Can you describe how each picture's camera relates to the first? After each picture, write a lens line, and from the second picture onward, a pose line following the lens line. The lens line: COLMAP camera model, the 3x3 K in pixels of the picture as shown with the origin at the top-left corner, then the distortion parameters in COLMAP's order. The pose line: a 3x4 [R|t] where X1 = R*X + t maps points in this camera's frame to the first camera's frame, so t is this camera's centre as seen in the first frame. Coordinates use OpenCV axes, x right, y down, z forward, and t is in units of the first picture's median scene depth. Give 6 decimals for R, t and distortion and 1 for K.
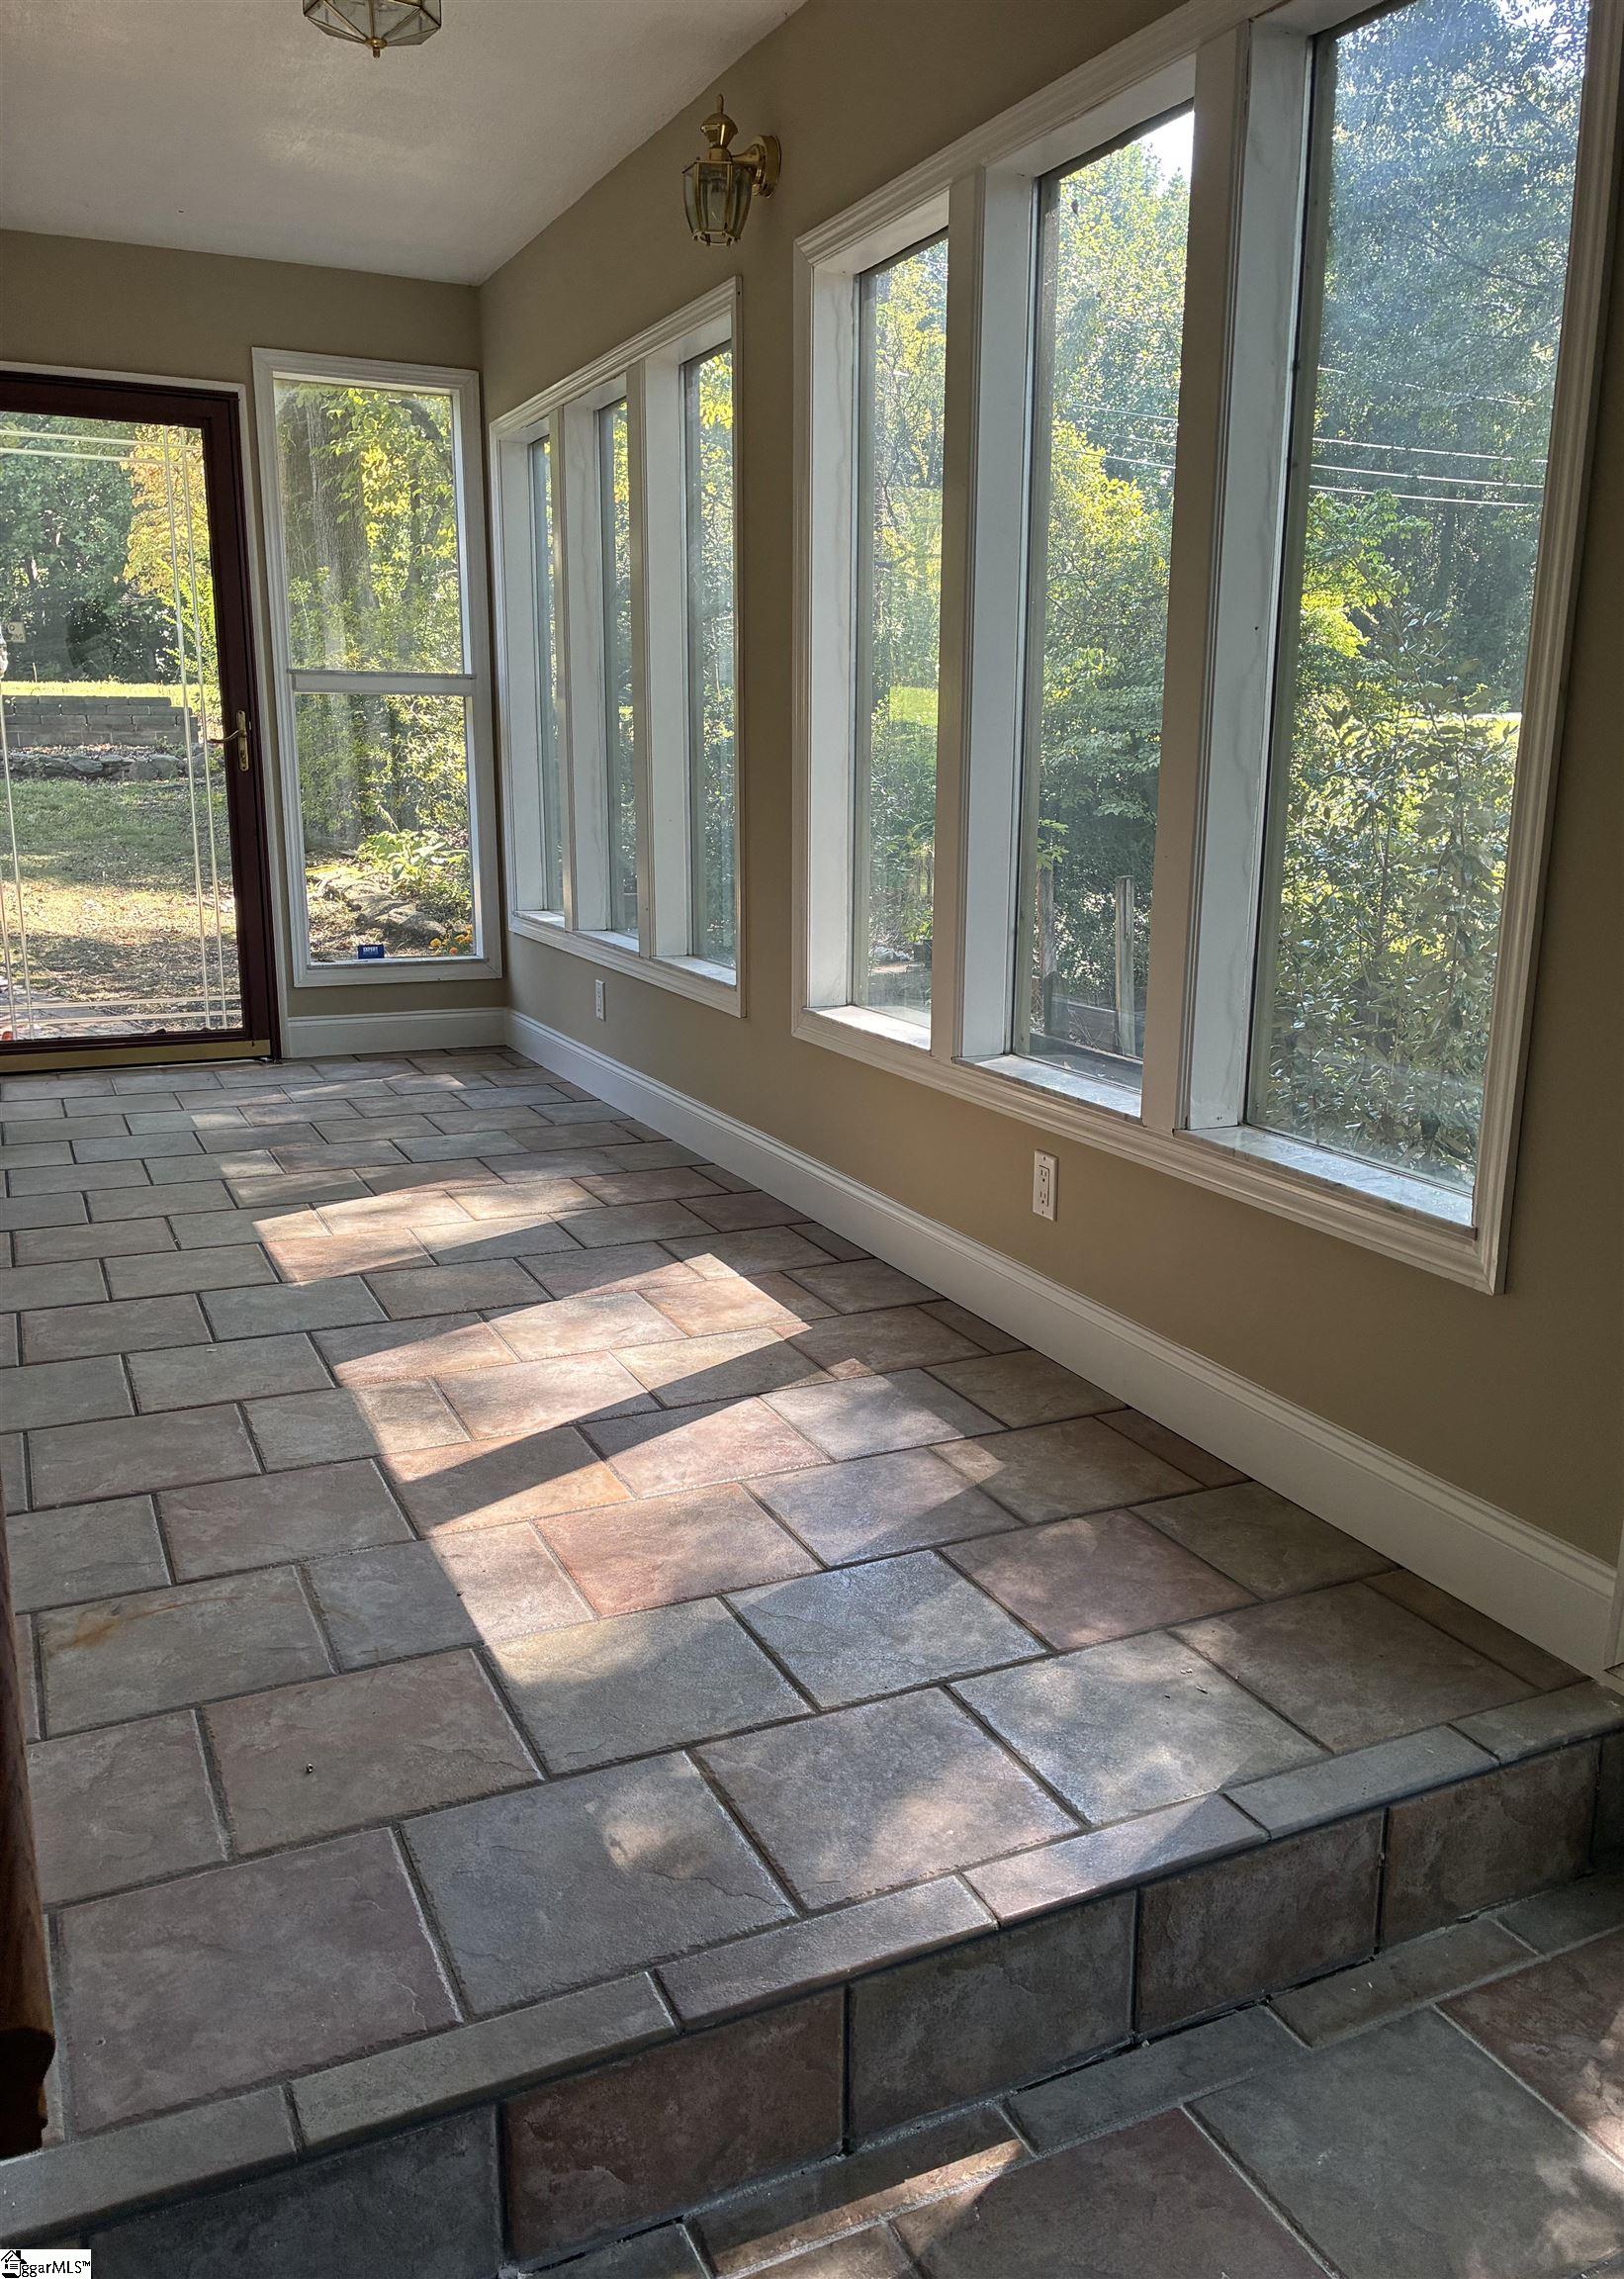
lens RADIAL K [[1820.4, 0, 817.6], [0, 1820.4, 1145.1], [0, 0, 1]] dist [0.019598, -0.022843]
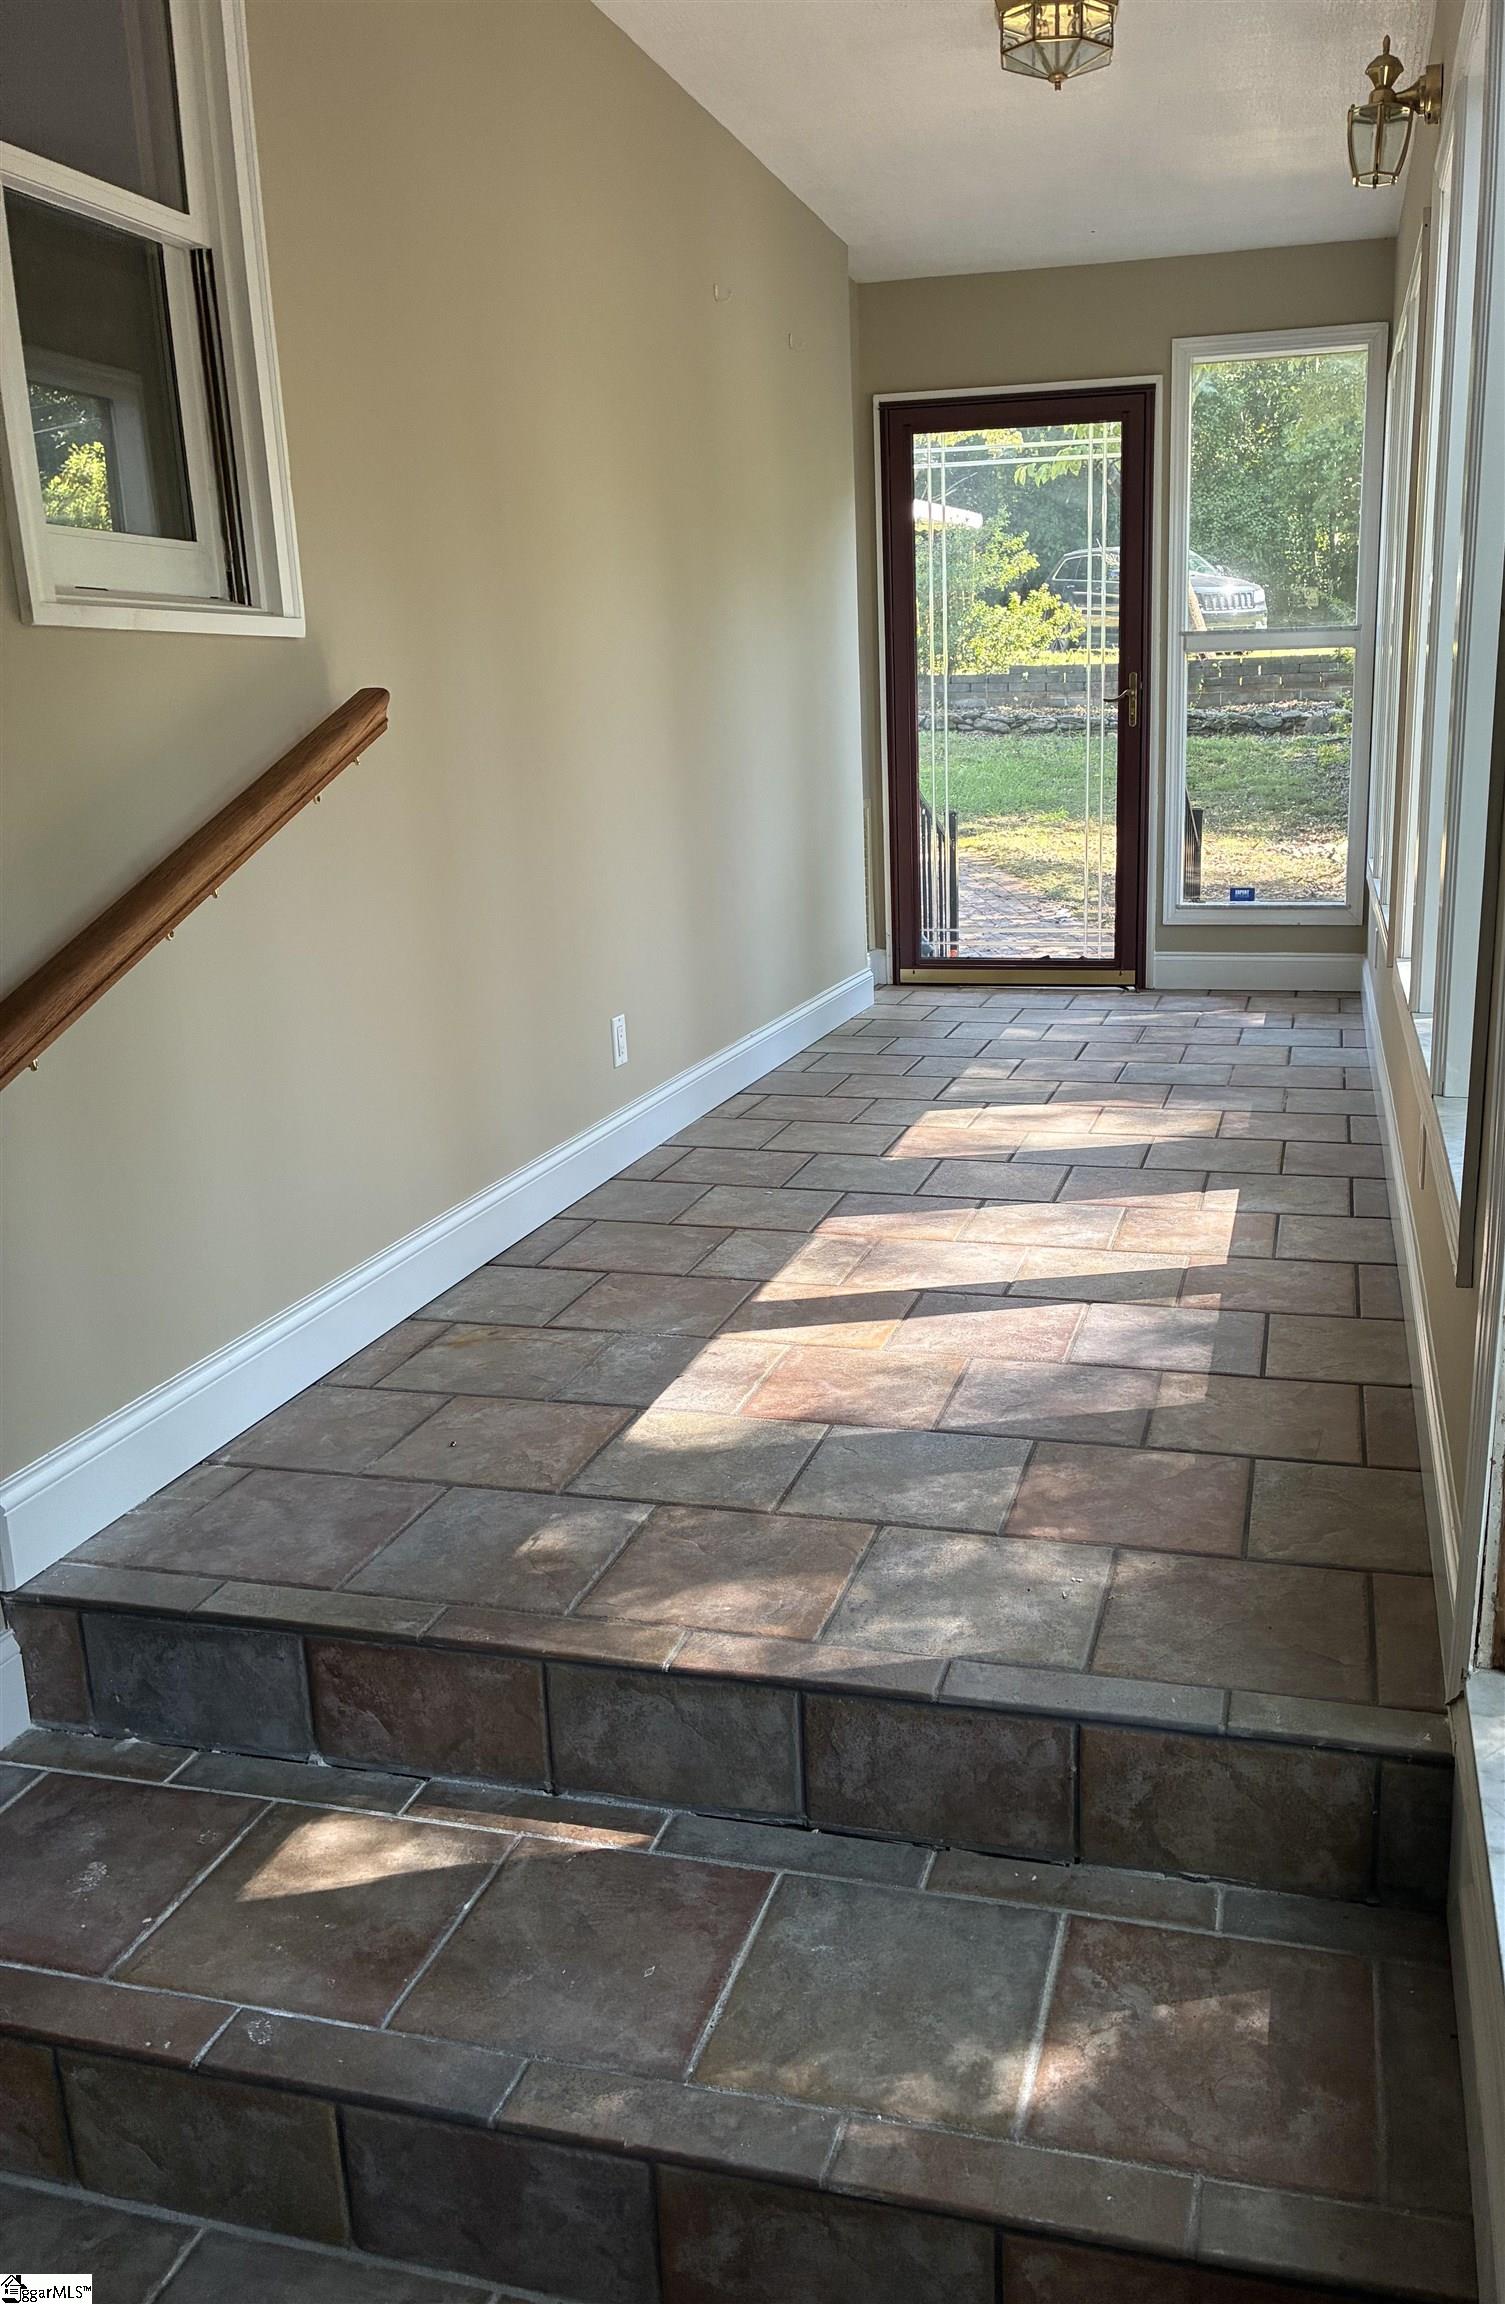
lens RADIAL K [[1771.3, 0, 765.0], [0, 1771.3, 1149.6], [0, 0, 1]] dist [0.010901, -0.004361]
pose [[0.749679, 0.136195, -0.647635, 0.557356], [-0.114526, 0.990529, 0.075734, -0.012159], [0.651816, 0.017395, 0.758177, 0.079827]]
